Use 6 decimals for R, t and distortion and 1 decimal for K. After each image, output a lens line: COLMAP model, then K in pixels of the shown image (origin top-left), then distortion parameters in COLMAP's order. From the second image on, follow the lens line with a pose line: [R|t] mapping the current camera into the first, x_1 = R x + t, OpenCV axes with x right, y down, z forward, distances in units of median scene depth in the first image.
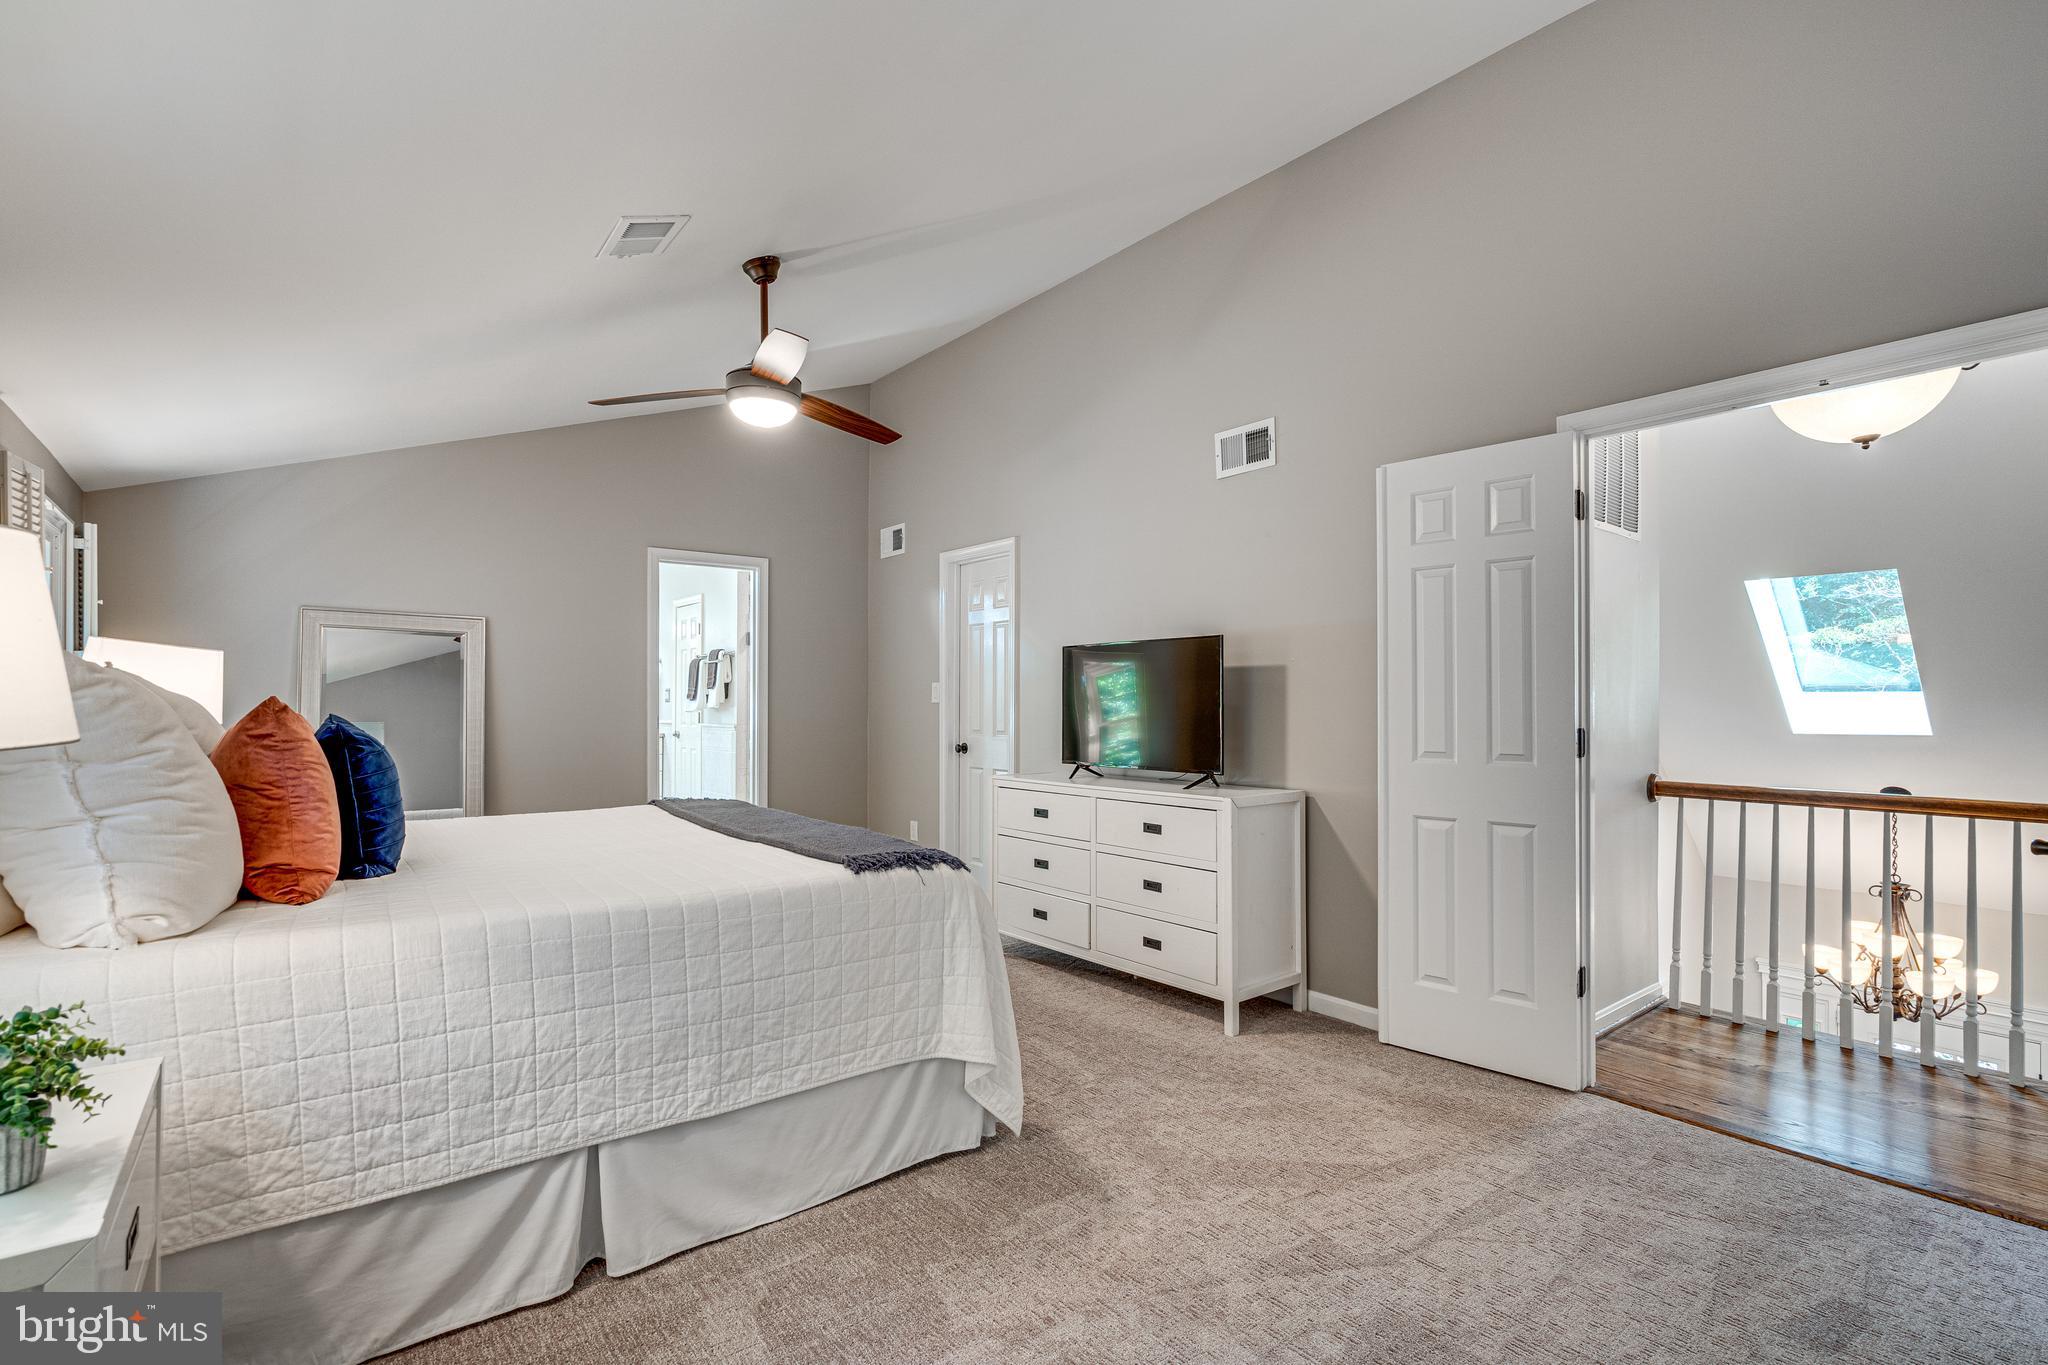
lens RADIAL K [[944.6, 0, 1019.0], [0, 944.6, 698.1], [0, 0, 1]] dist [-0.001578, 0.001533]
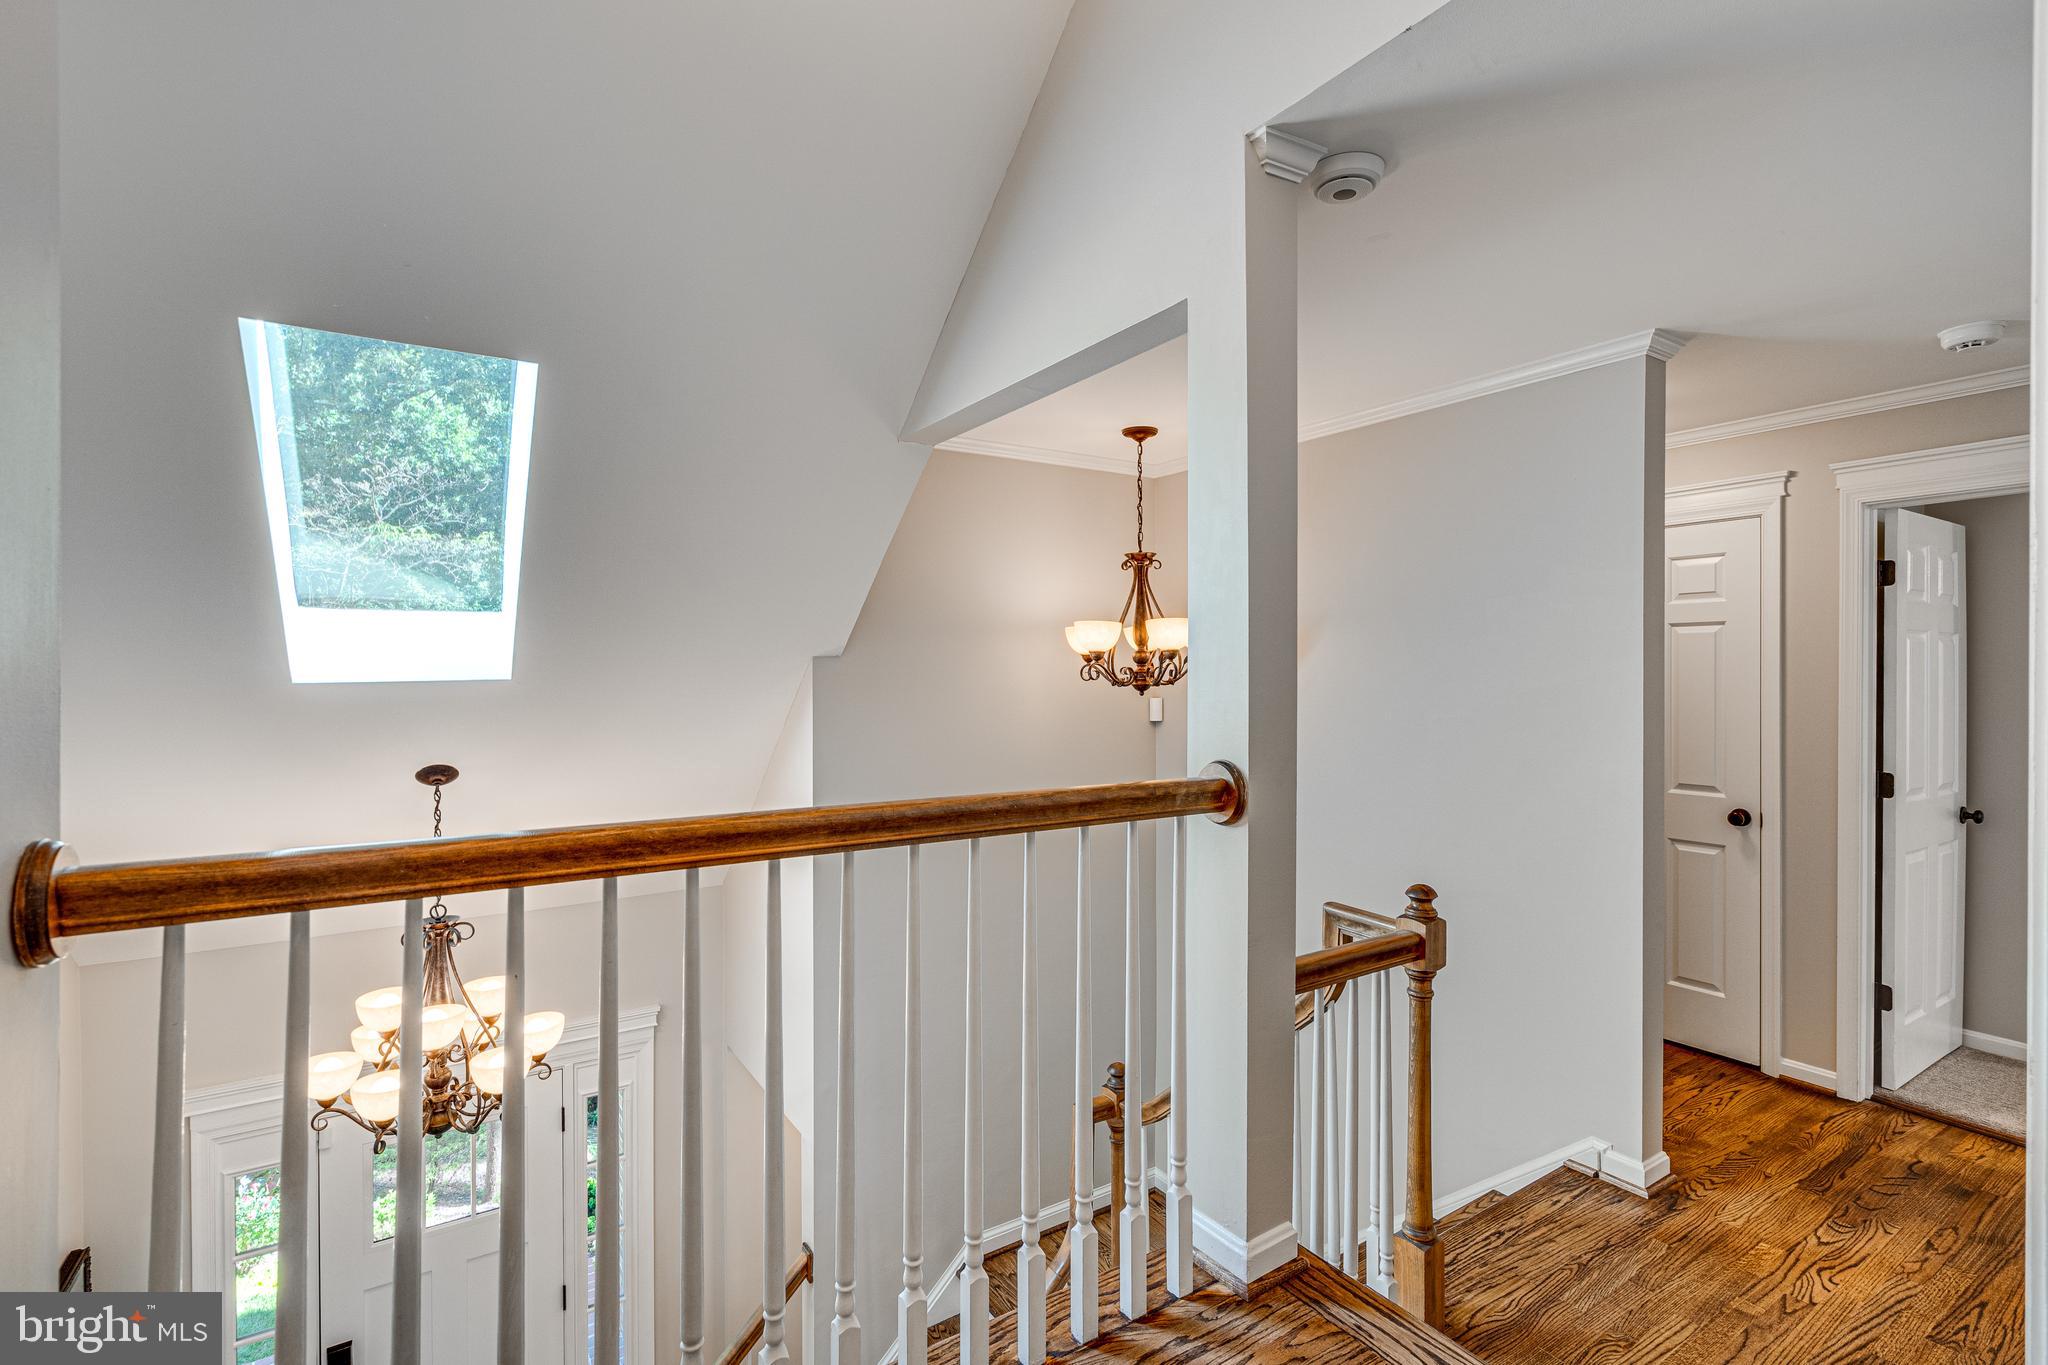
lens RADIAL K [[957.7, 0, 998.1], [0, 957.7, 697.8], [0, 0, 1]] dist [-0.003006, 0.000406]
pose [[0.126736, -0.026333, 0.991587, 0.356699], [-0.004492, 0.999622, 0.027121, 0.029374], [-0.991926, -0.007891, 0.126570, 0.557717]]
